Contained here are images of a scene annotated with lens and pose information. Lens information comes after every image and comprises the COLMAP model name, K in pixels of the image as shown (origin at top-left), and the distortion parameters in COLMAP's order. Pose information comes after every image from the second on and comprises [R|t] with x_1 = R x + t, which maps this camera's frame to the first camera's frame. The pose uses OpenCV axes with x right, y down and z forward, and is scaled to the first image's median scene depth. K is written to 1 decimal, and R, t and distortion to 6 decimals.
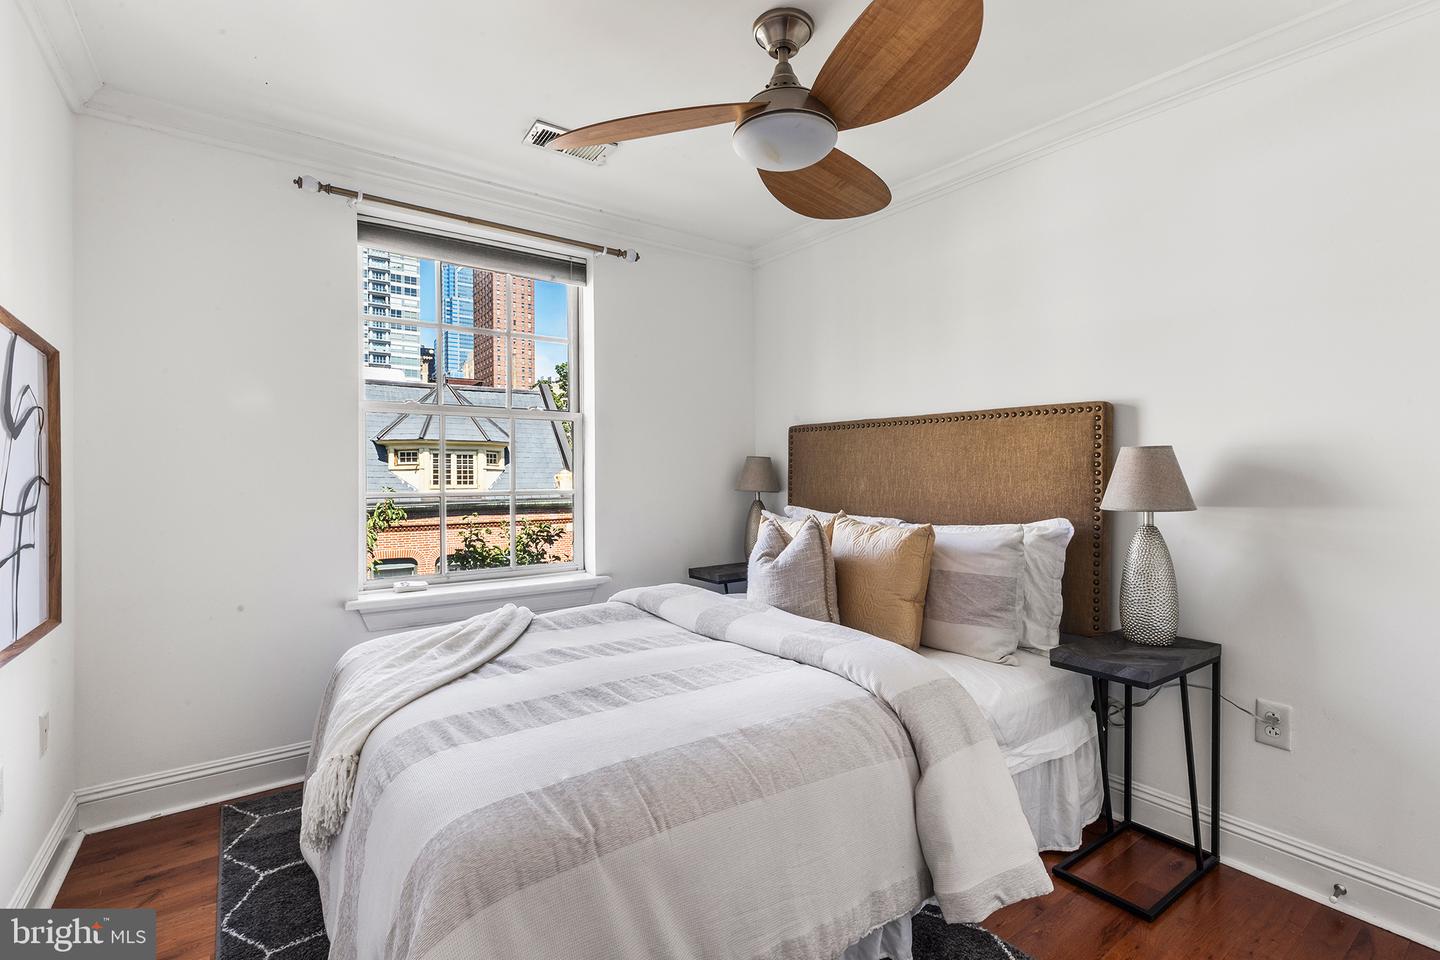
lens RADIAL K [[649.2, 0, 715.7], [0, 649.2, 478.5], [0, 0, 1]] dist [0.002000, -0.000036]
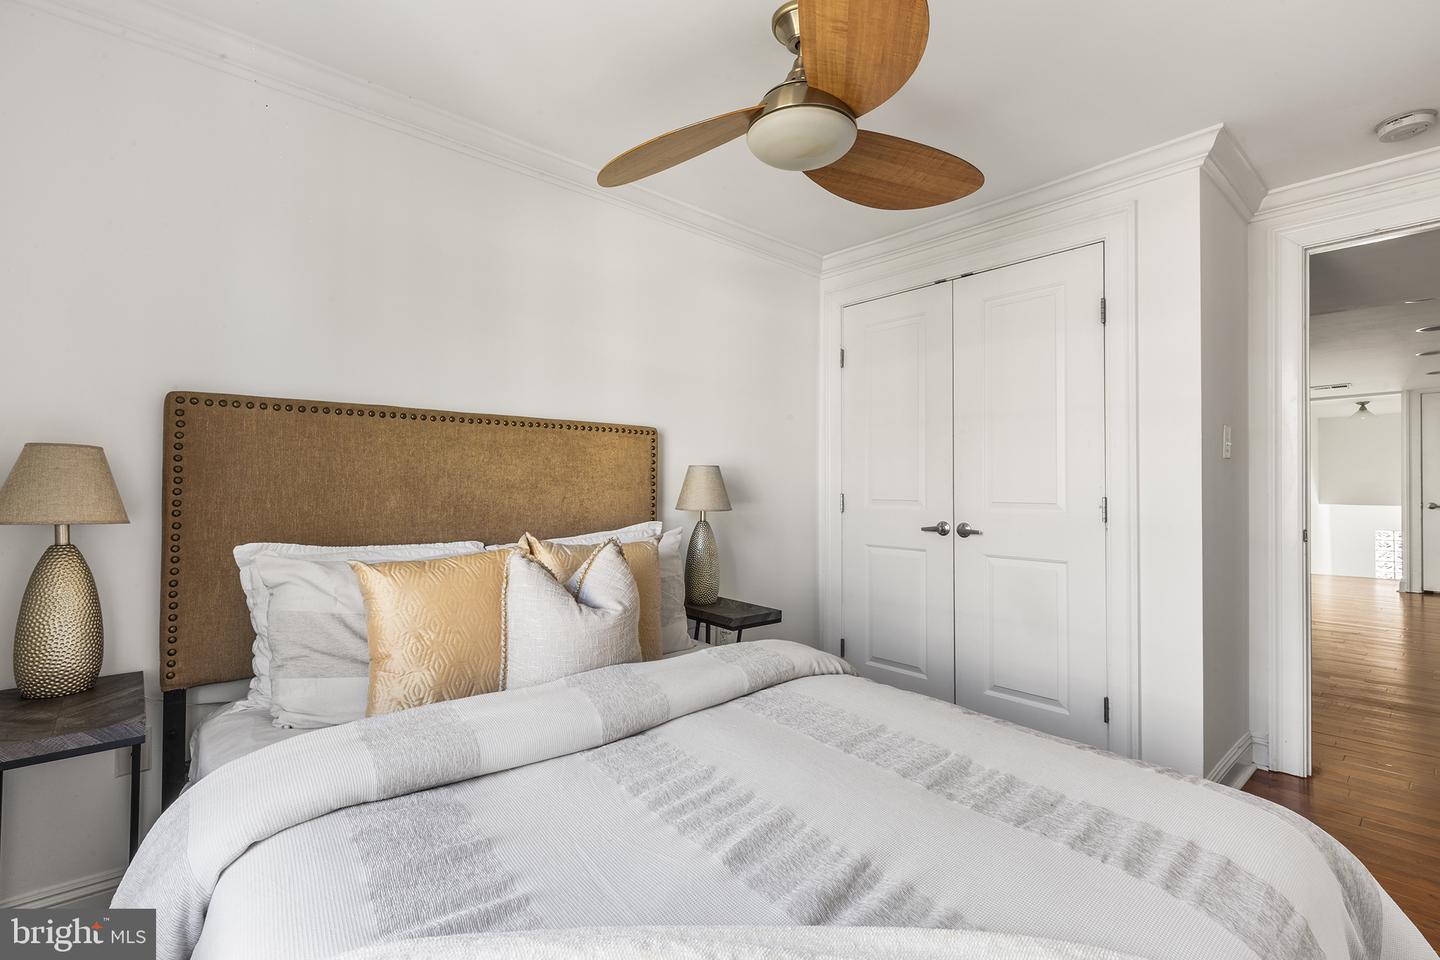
lens RADIAL K [[649.2, 0, 715.7], [0, 649.2, 478.5], [0, 0, 1]] dist [0.002000, -0.000036]
pose [[-0.082101, 0.005419, 0.996609, -0.708082], [0.006656, 0.999966, -0.004889, -0.011861], [-0.996602, 0.006232, -0.082135, 1.023067]]
